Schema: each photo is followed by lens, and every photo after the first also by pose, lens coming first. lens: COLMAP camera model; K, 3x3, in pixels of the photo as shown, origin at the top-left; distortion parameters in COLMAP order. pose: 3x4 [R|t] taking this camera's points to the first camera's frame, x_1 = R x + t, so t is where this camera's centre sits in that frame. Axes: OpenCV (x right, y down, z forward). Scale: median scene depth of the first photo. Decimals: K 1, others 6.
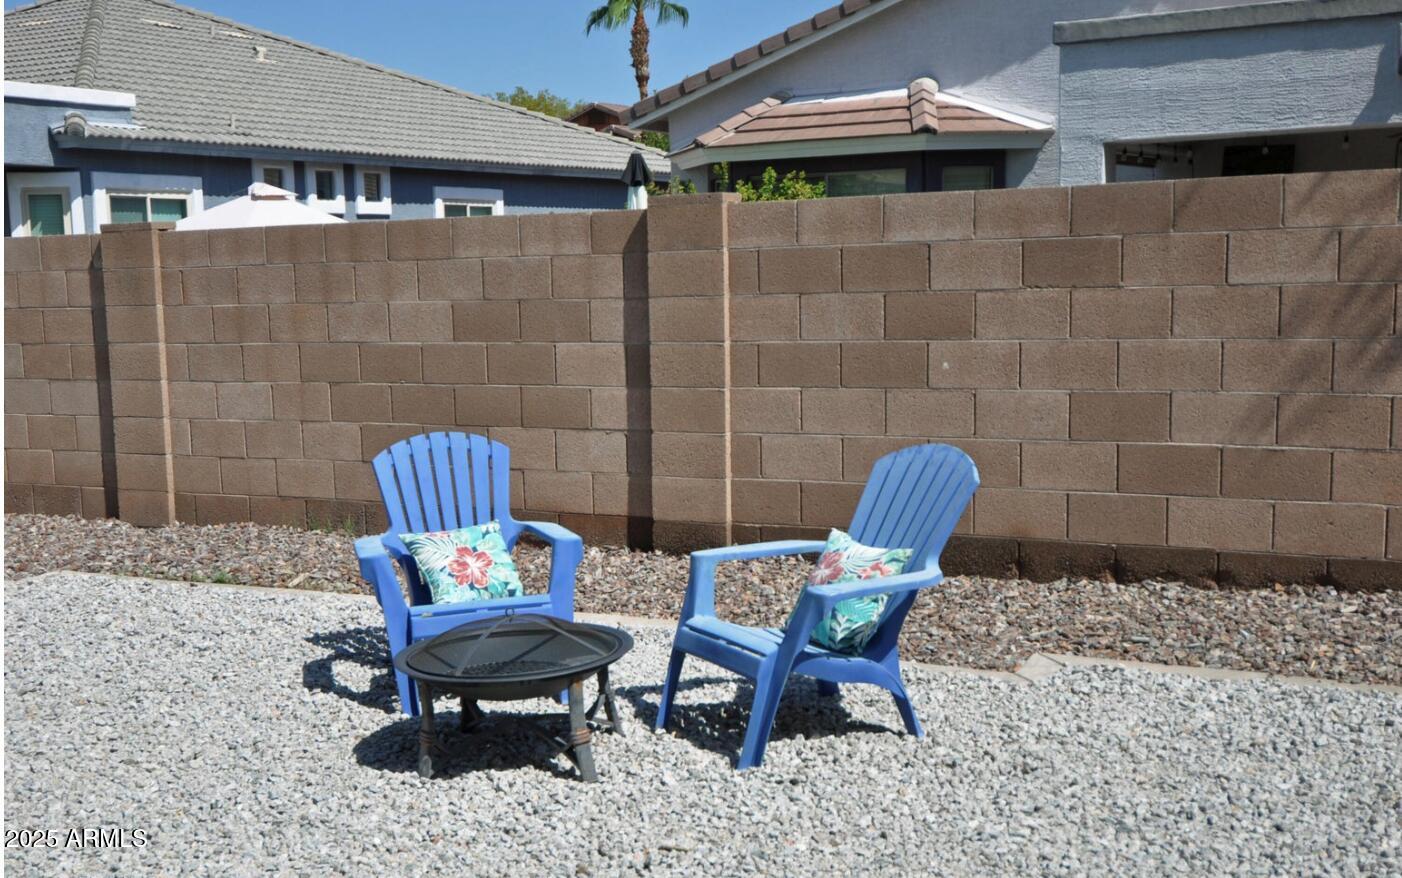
lens RADIAL K [[1816.3, 0, 701.0], [0, 1816.3, 439.0], [0, 0, 1]] dist [-0.089296, -0.012740]
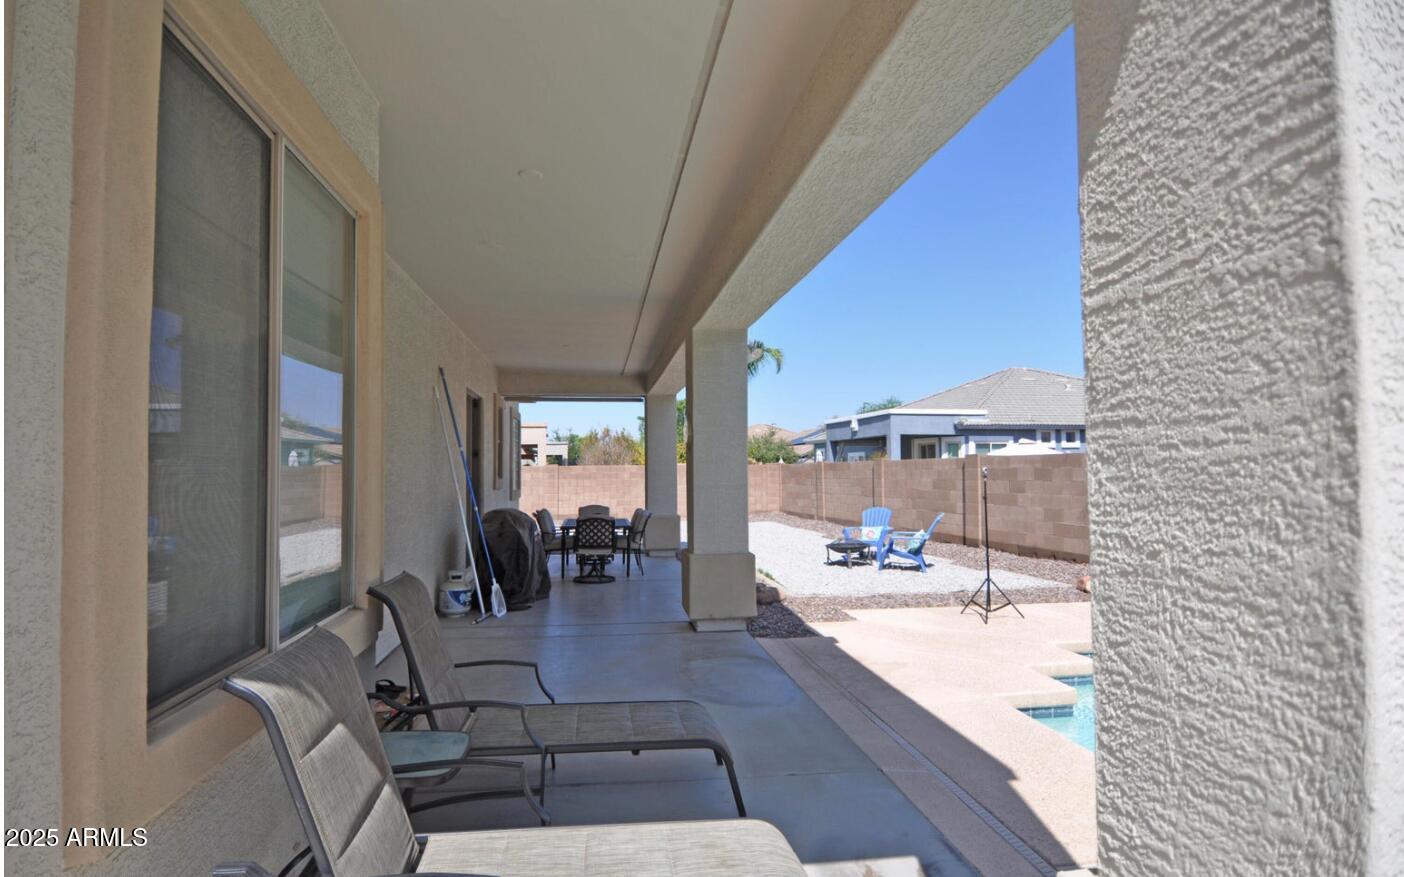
lens RADIAL K [[724.7, 0, 680.6], [0, 724.7, 446.2], [0, 0, 1]] dist [0.034285, -0.044886]
pose [[0.640226, -0.013900, -0.768061, 0.319571], [-0.075430, 0.993867, -0.080863, 0.009515], [0.764475, 0.109705, 0.635251, -0.192410]]
